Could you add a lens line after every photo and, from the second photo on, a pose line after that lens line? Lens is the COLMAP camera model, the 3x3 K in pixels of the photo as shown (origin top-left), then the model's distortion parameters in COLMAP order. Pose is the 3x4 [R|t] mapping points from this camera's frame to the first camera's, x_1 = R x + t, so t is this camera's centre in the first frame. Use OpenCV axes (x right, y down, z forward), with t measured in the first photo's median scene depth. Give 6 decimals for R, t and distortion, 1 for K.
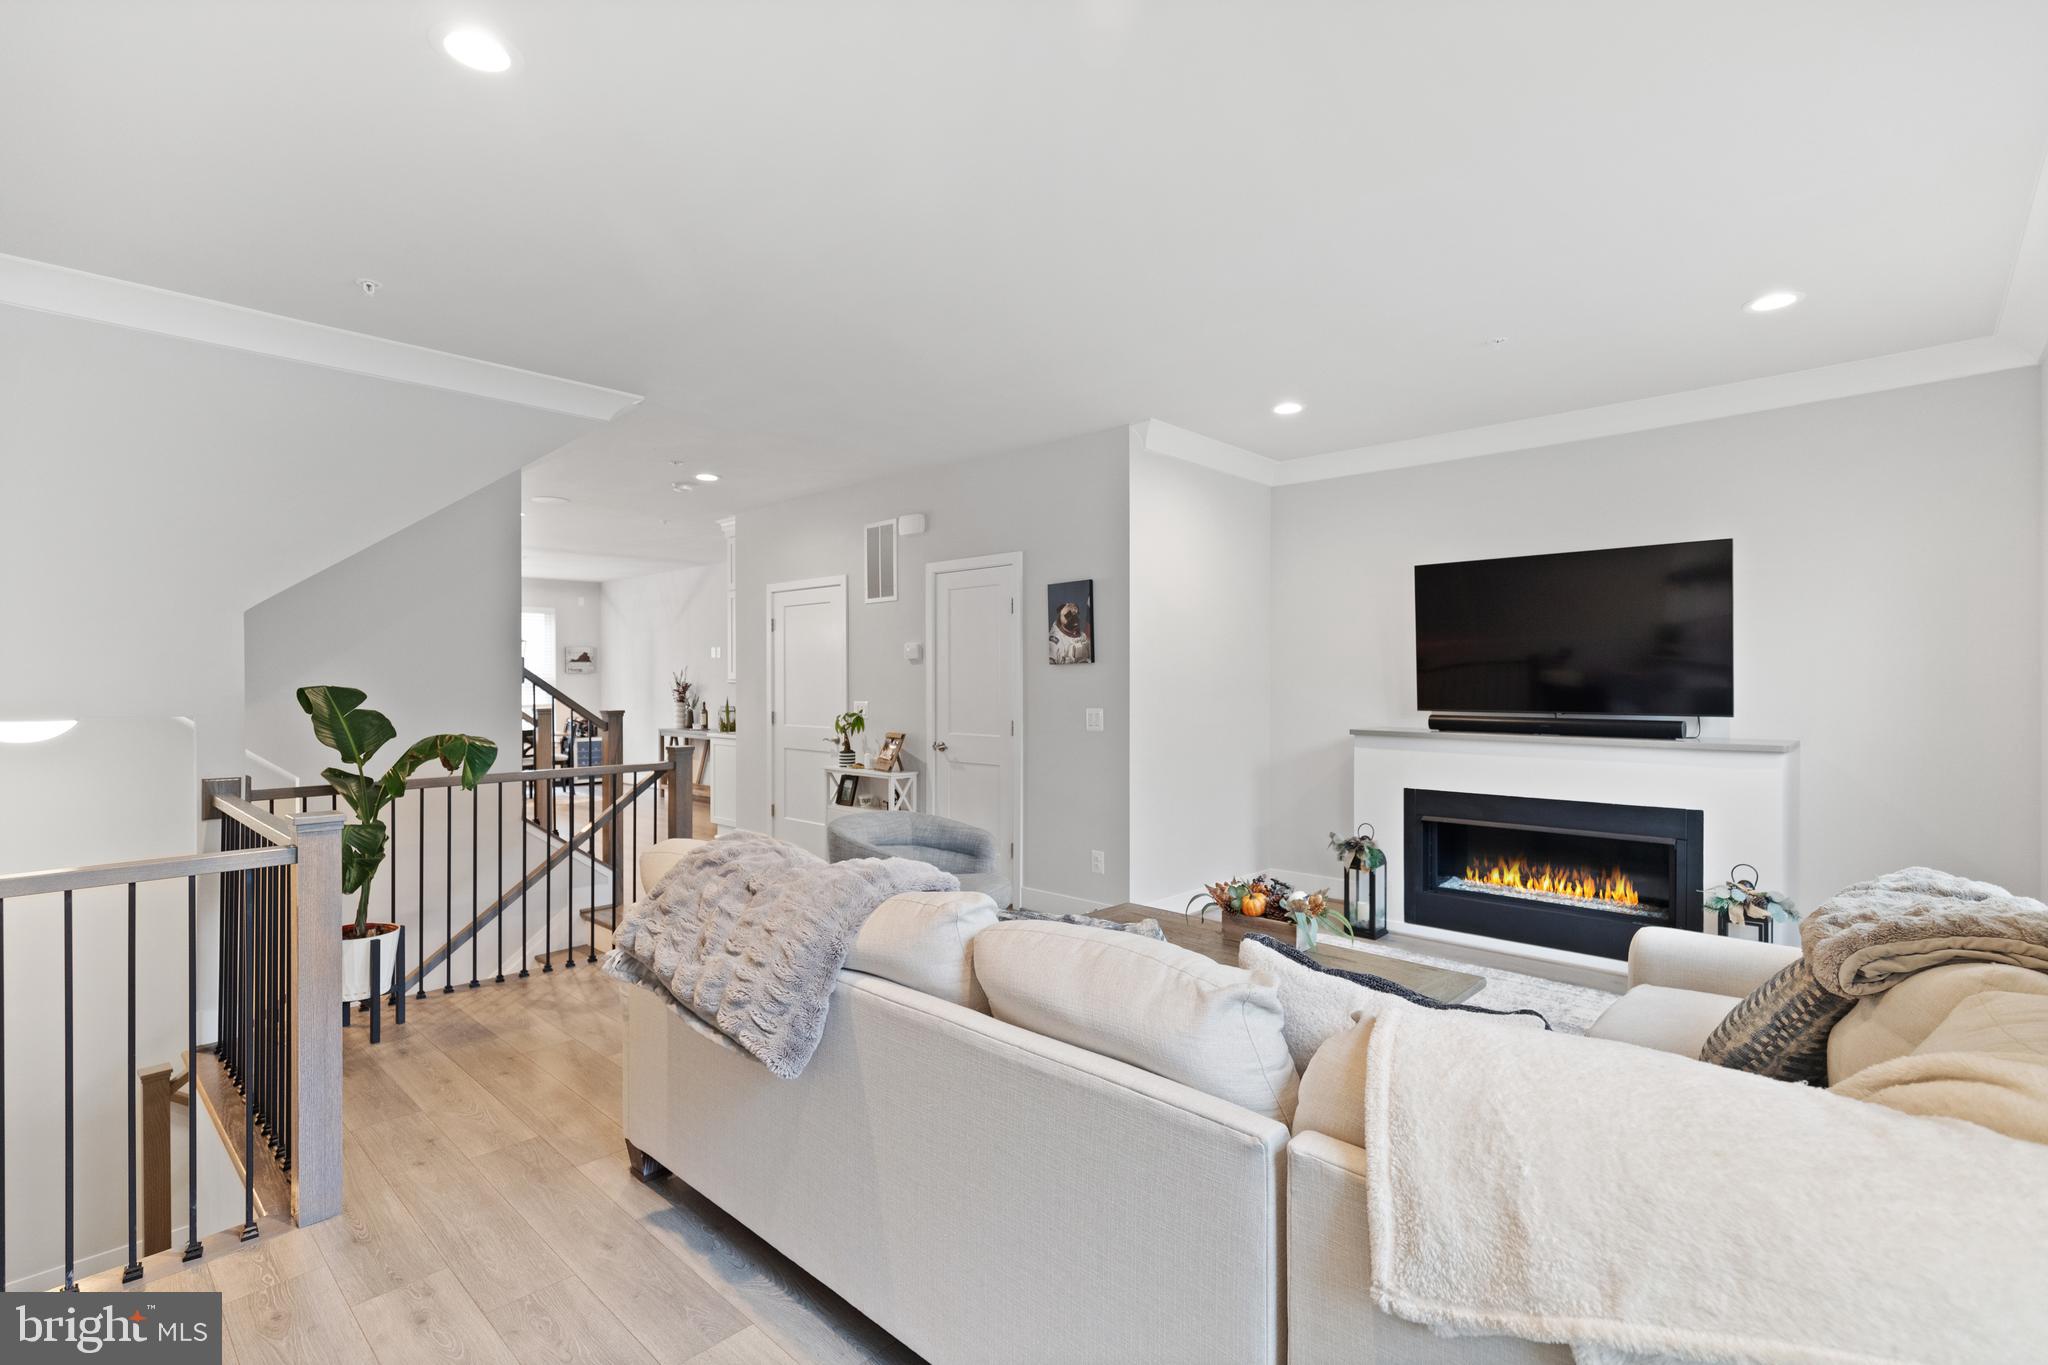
lens RADIAL K [[929.8, 0, 1025.2], [0, 929.8, 698.0], [0, 0, 1]] dist [0.008523, -0.000326]
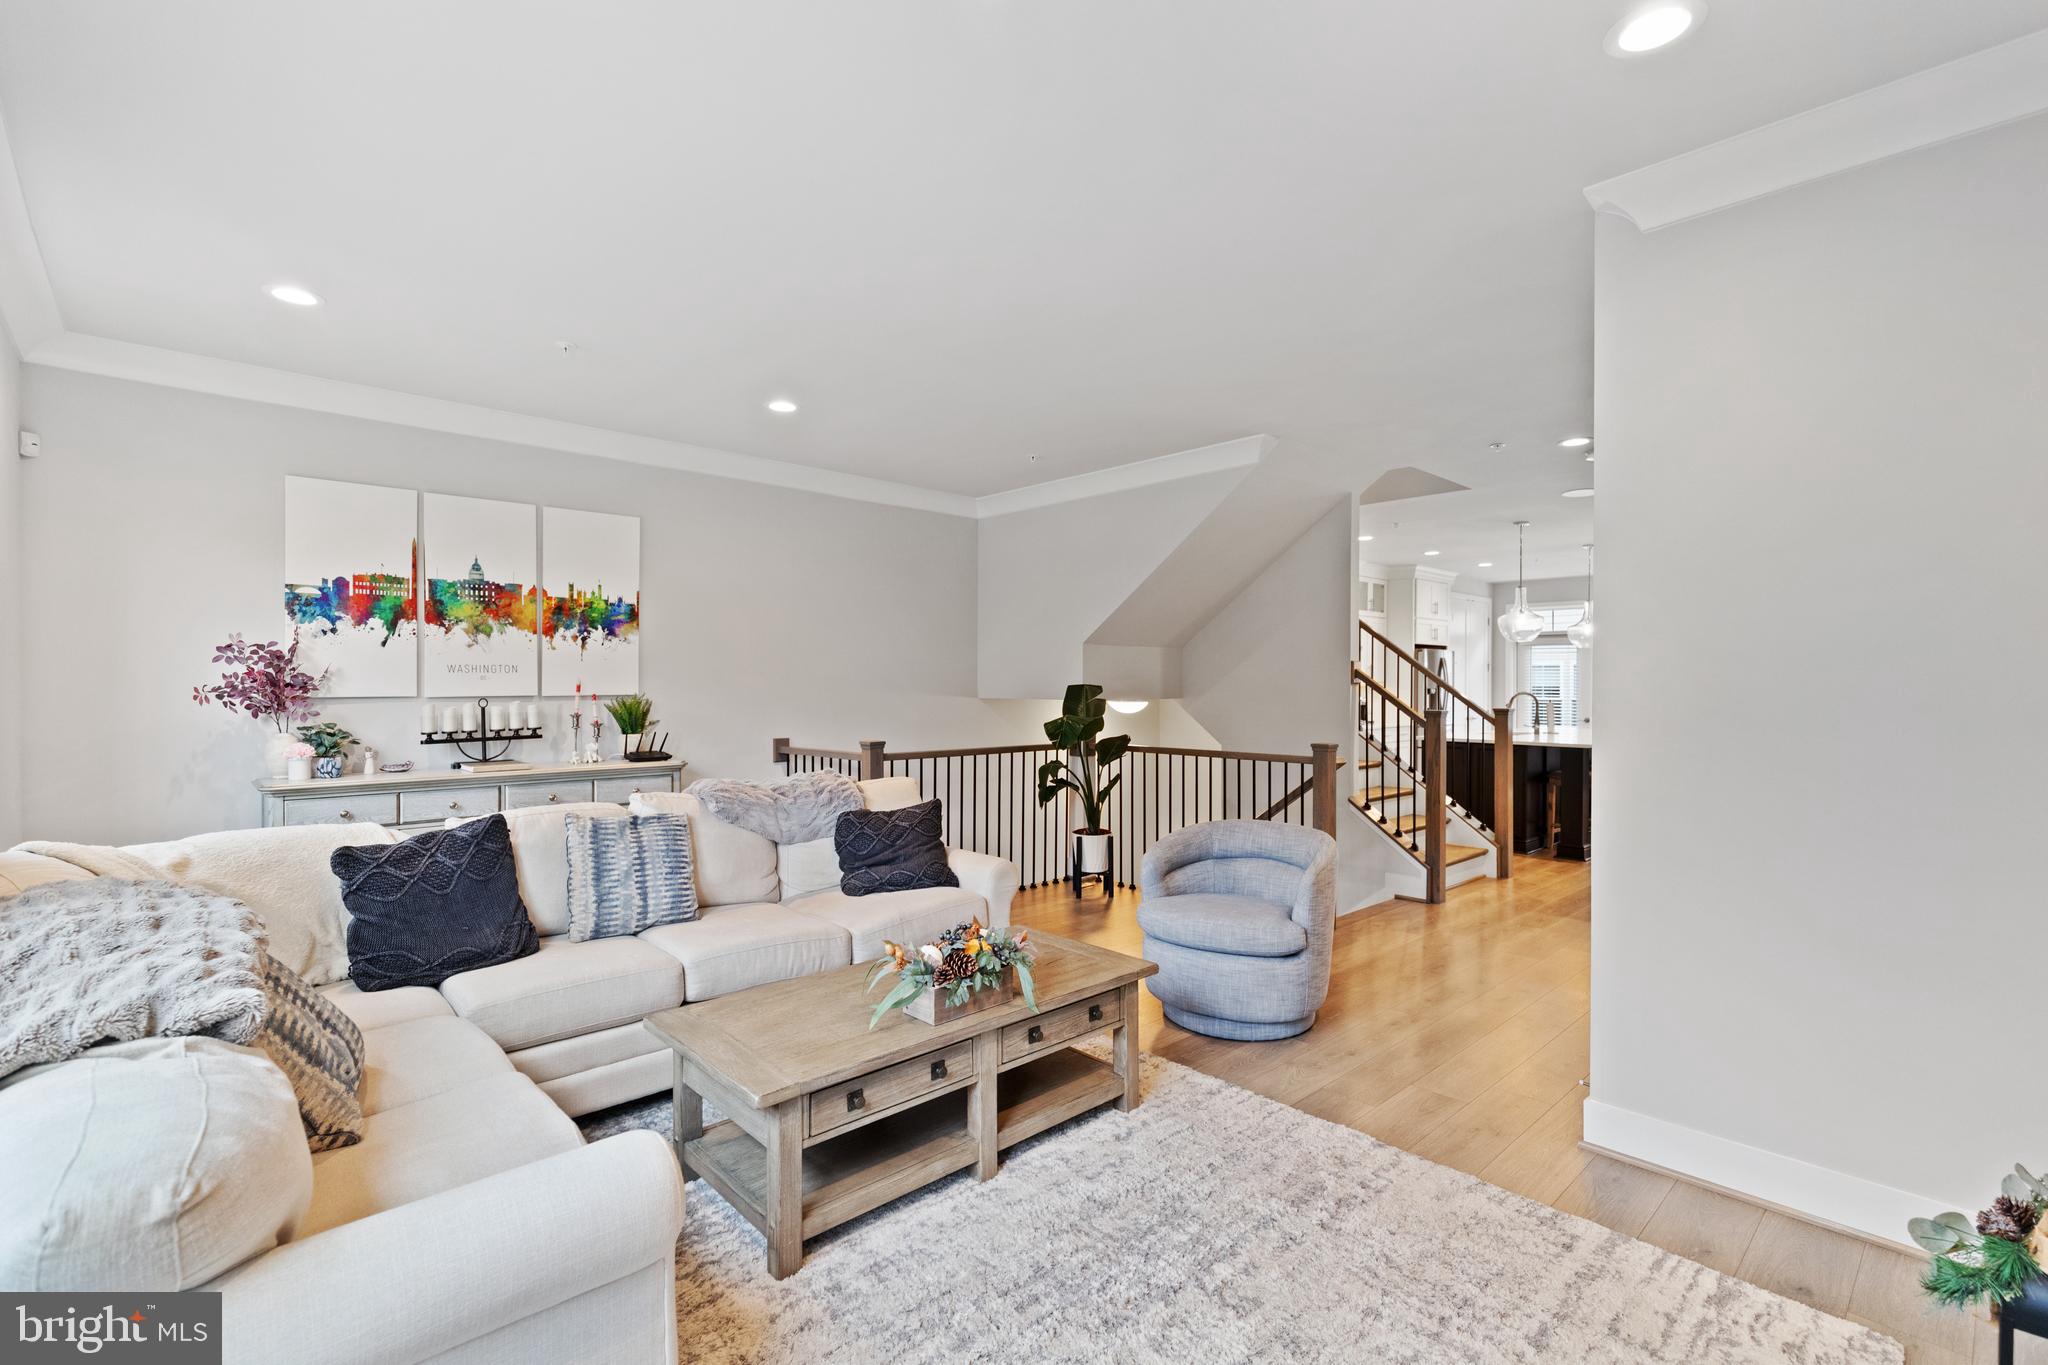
lens RADIAL K [[937.7, 0, 1019.5], [0, 937.7, 700.8], [0, 0, 1]] dist [0.003560, -0.000475]
pose [[-0.097560, 0.021675, -0.994994, 0.667872], [-0.013941, 0.999635, 0.023143, -0.014582], [0.995132, 0.016129, -0.097222, 0.705787]]
